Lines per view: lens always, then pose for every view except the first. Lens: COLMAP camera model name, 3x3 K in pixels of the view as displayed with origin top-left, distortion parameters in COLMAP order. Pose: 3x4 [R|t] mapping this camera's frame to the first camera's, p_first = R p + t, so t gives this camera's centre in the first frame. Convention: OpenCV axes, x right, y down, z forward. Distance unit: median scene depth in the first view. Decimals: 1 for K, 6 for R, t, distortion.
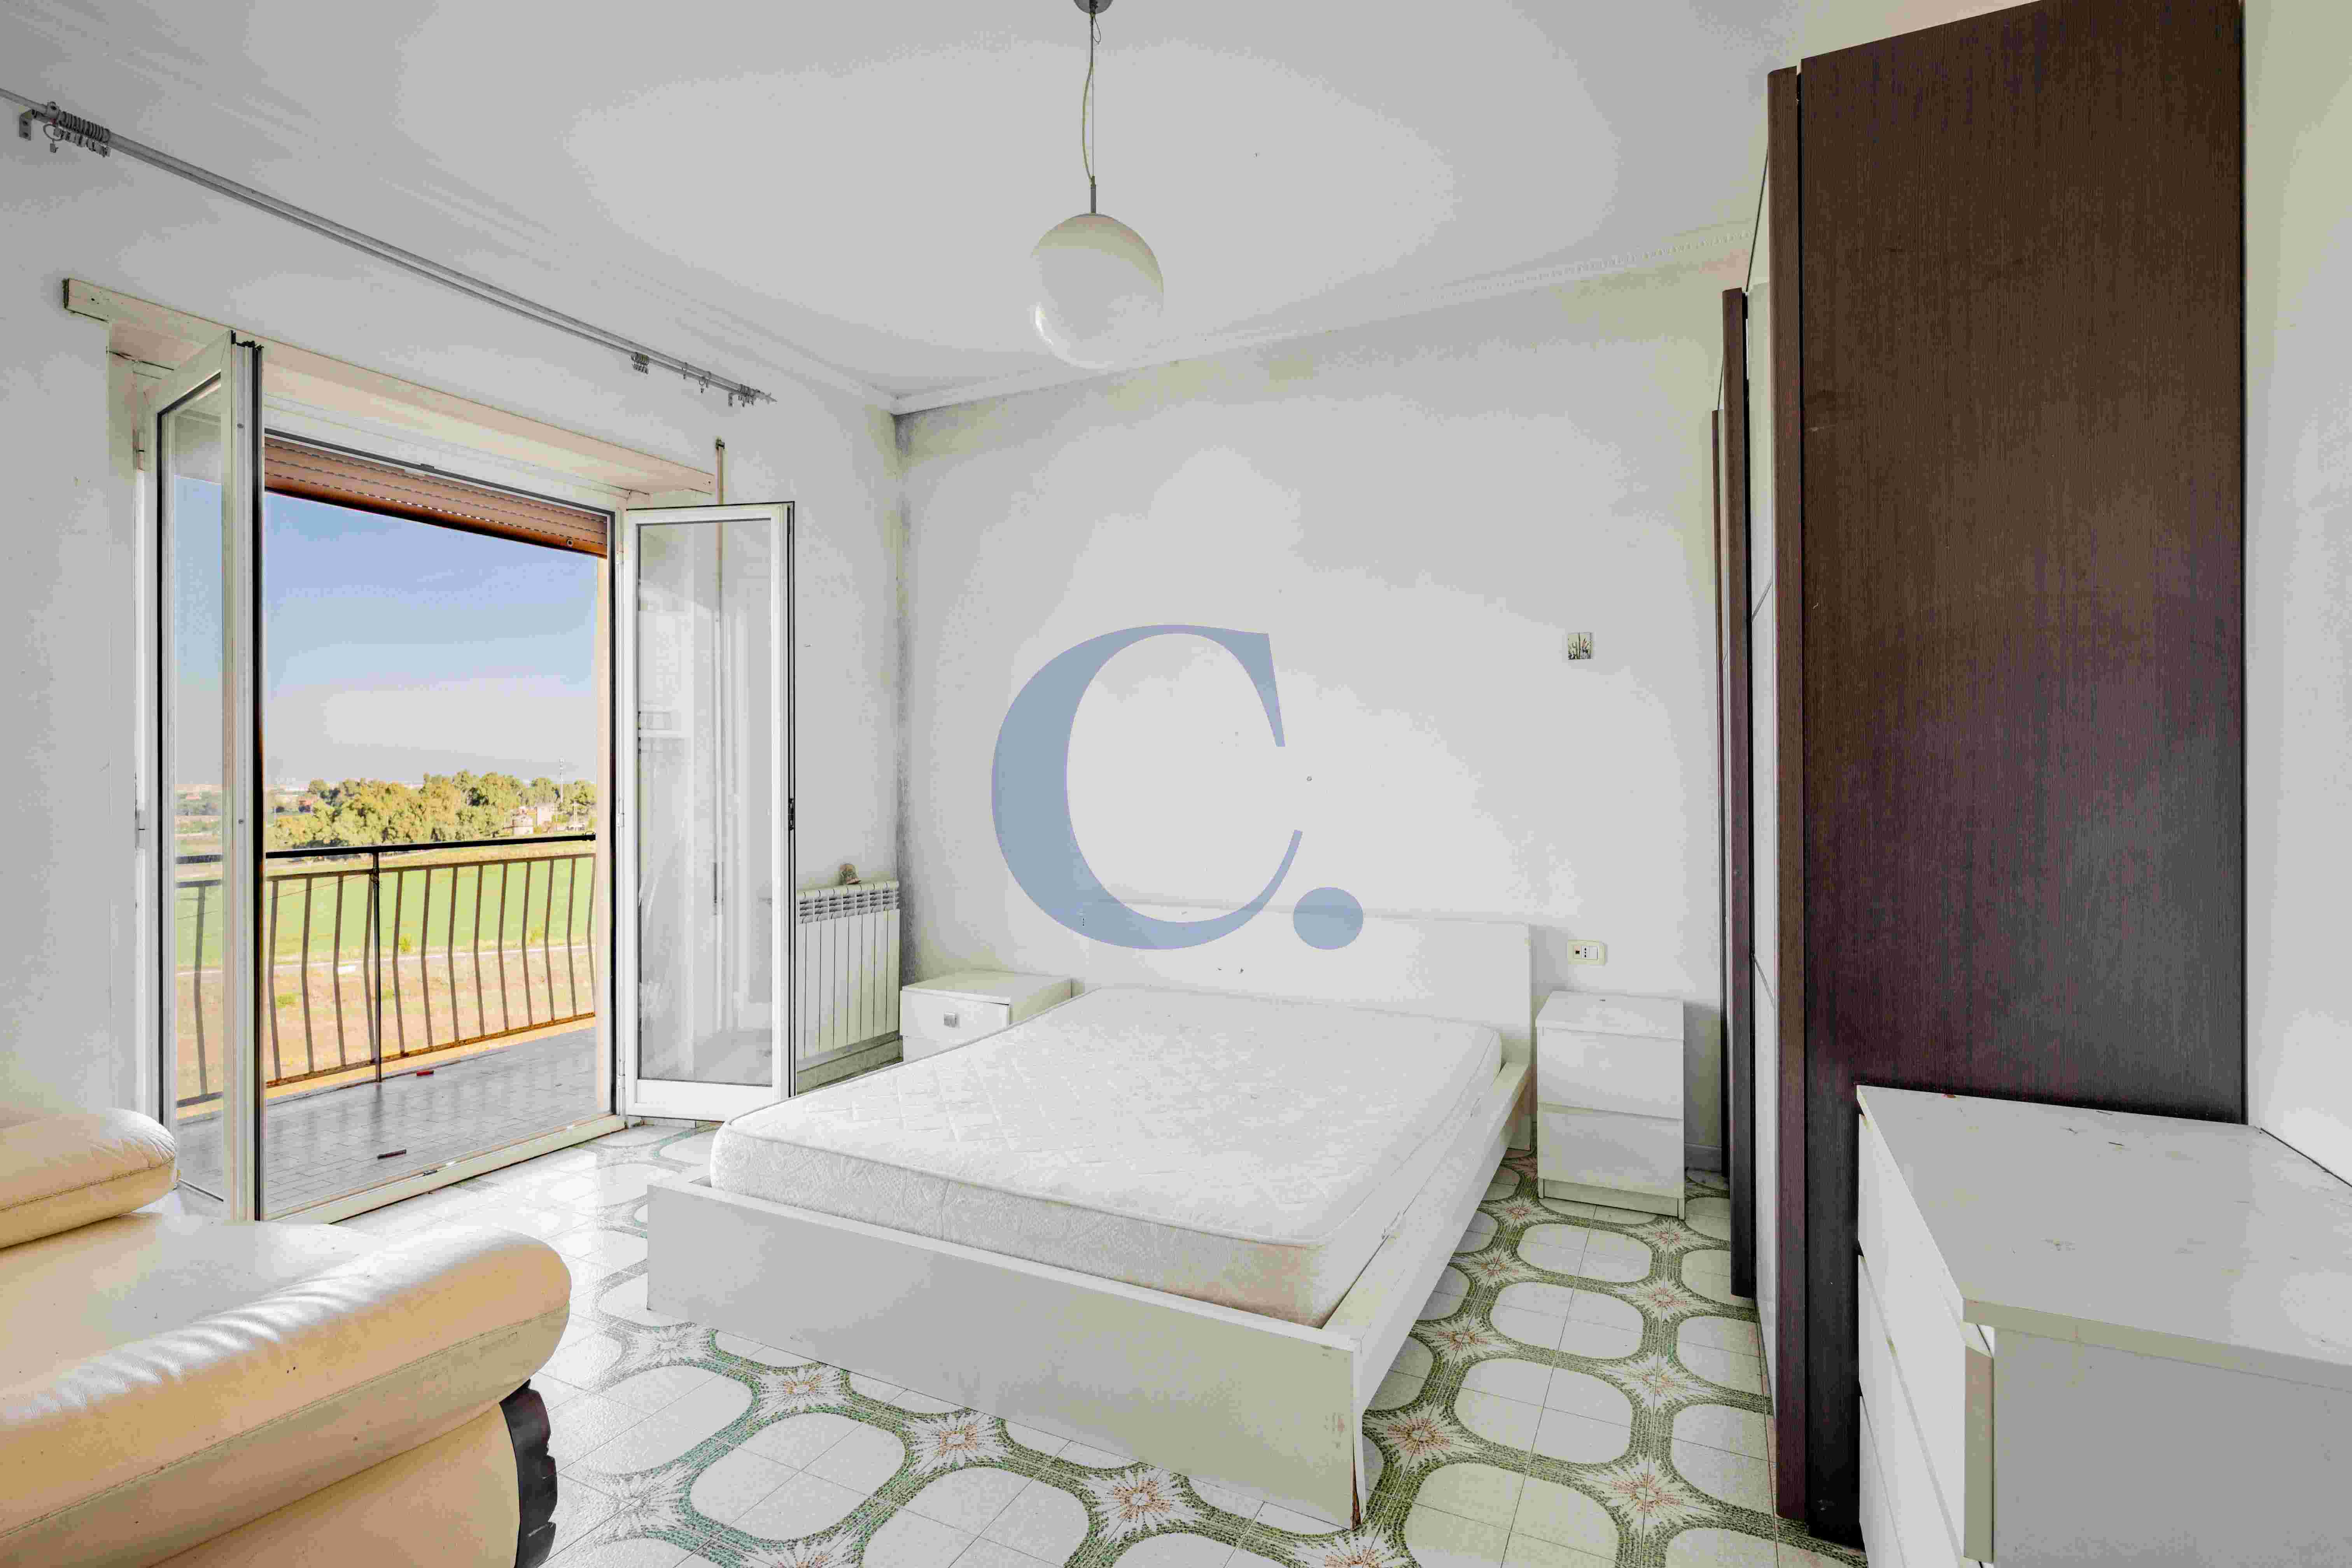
lens RADIAL K [[1117.3, 0, 1176.0], [0, 1117.3, 784.0], [0, 0, 1]] dist [0.000777, 0.000814]
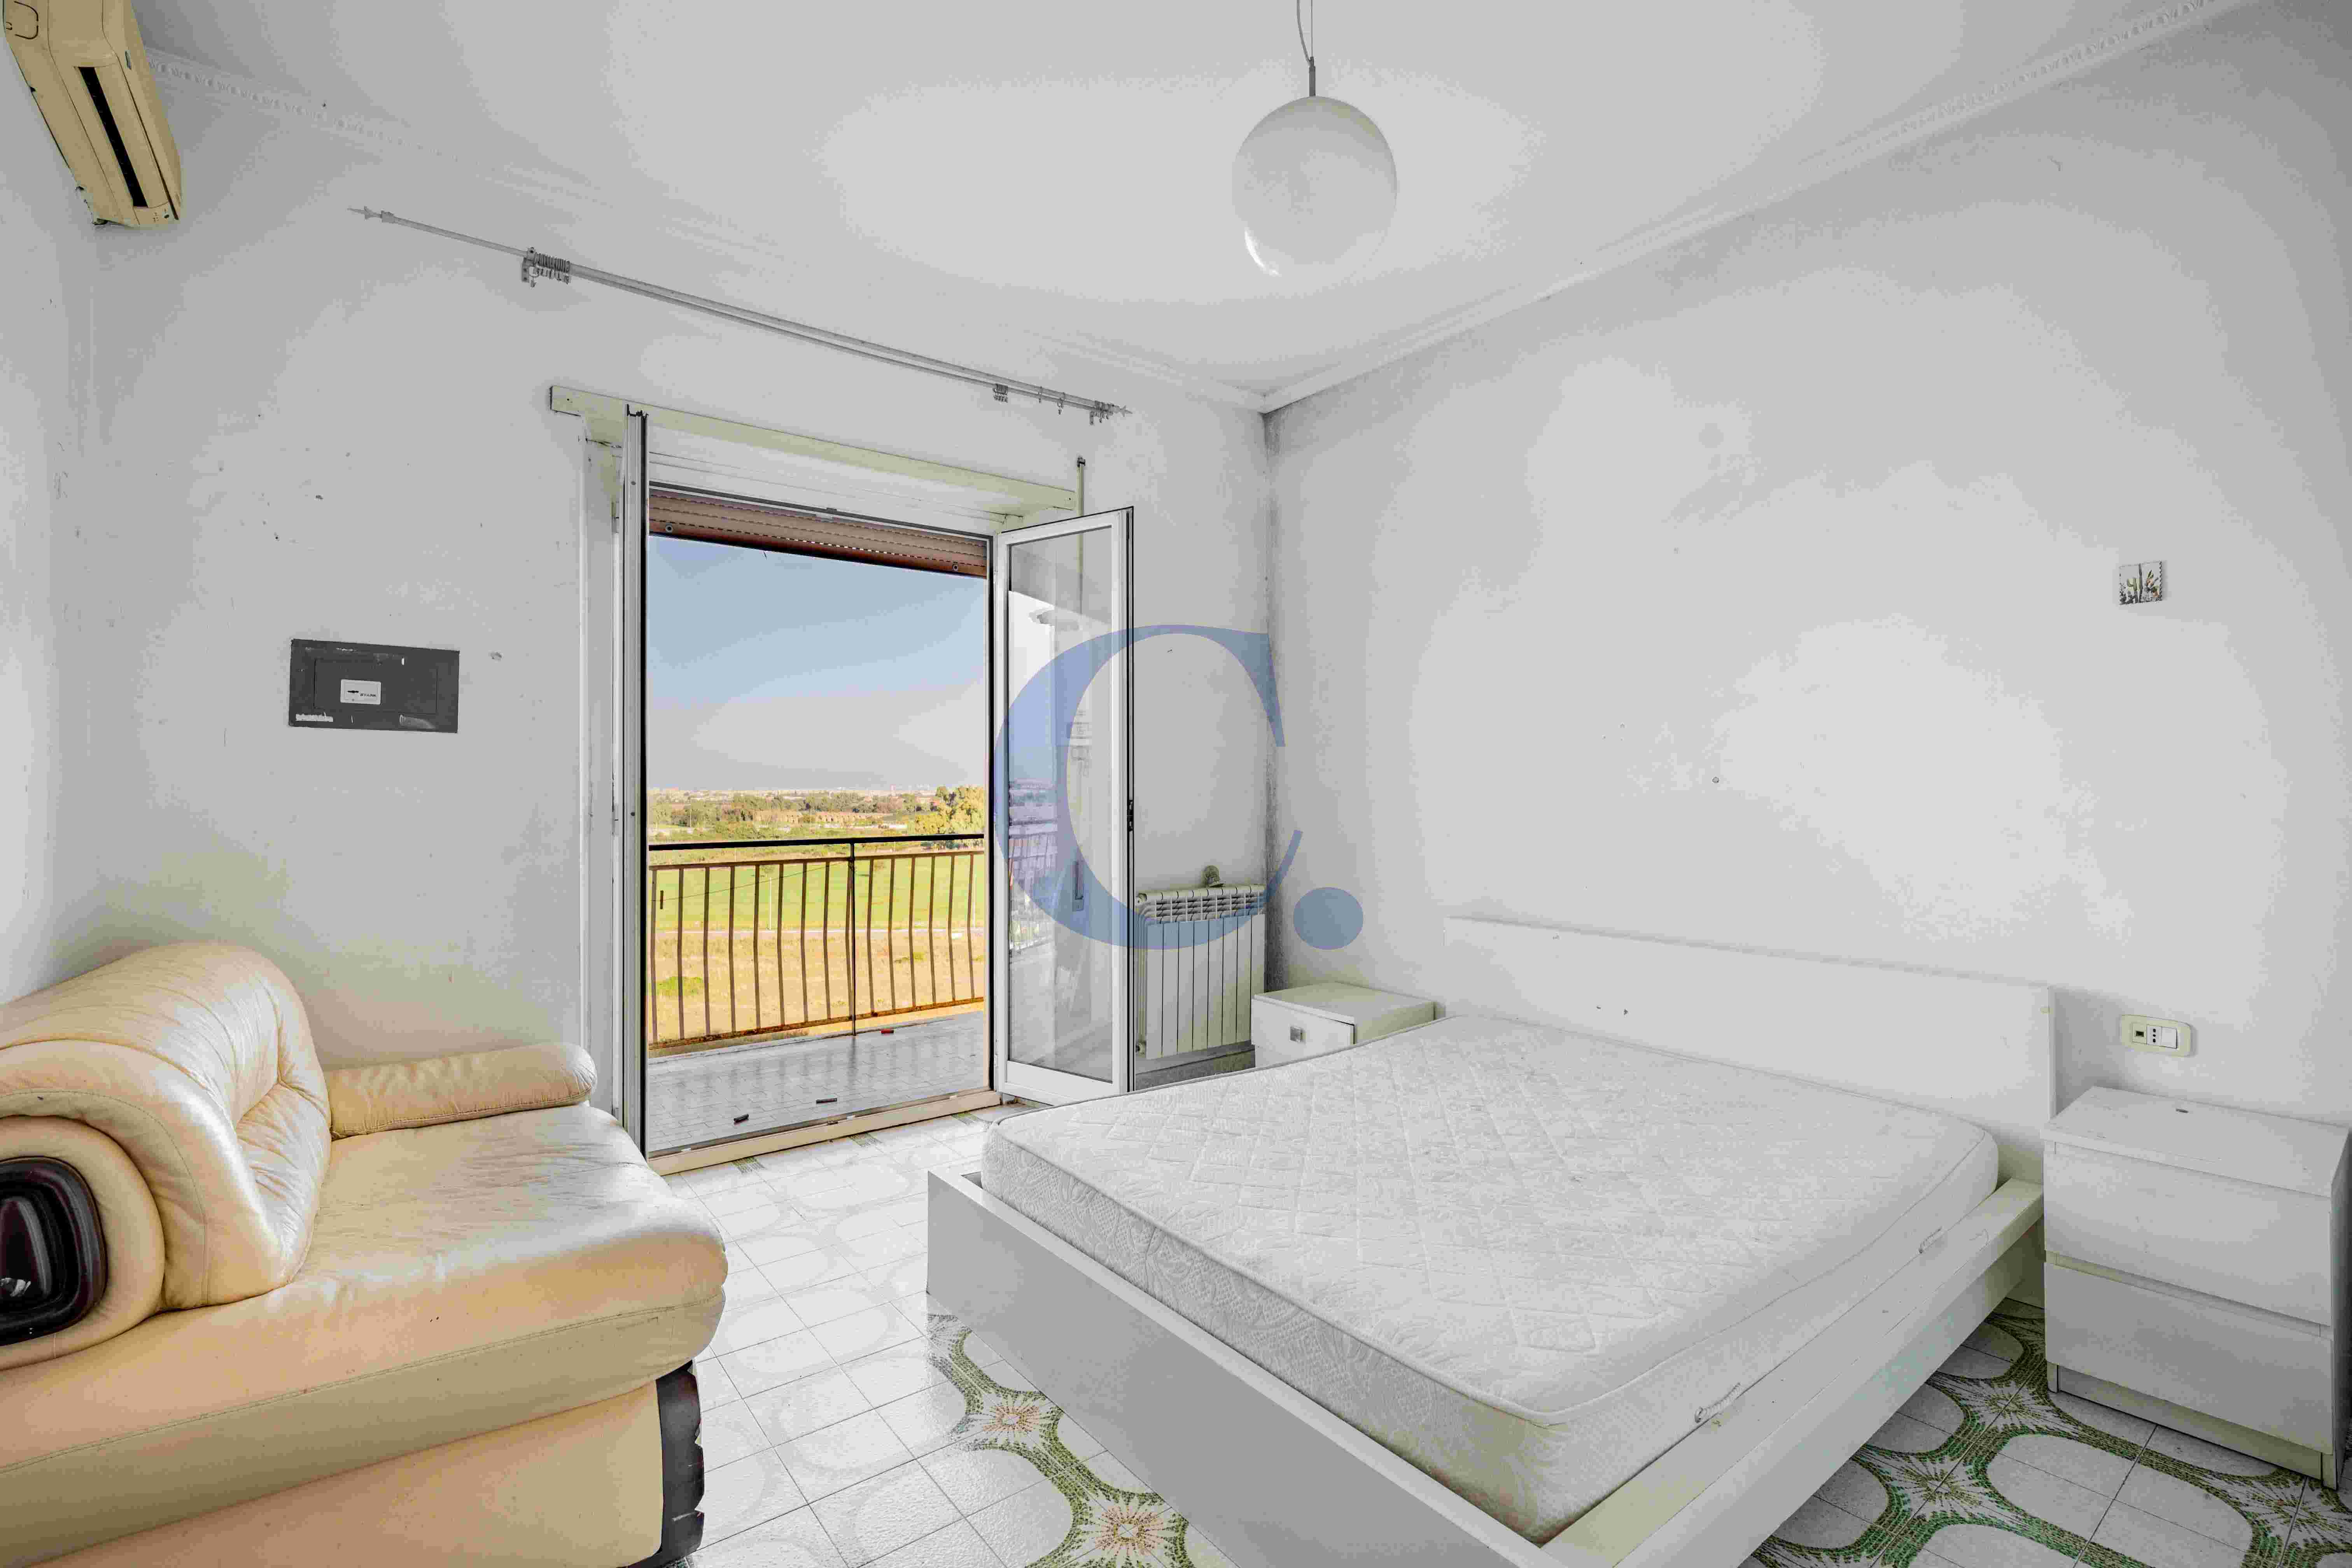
lens RADIAL K [[1063.6, 0, 1176.0], [0, 1063.6, 784.0], [0, 0, 1]] dist [-0.000477, 0.000414]
pose [[0.895160, -0.000081, -0.445746, 0.125838], [-0.003020, 0.999976, -0.006248, 0.004441], [0.445735, 0.006940, 0.895138, 0.162579]]
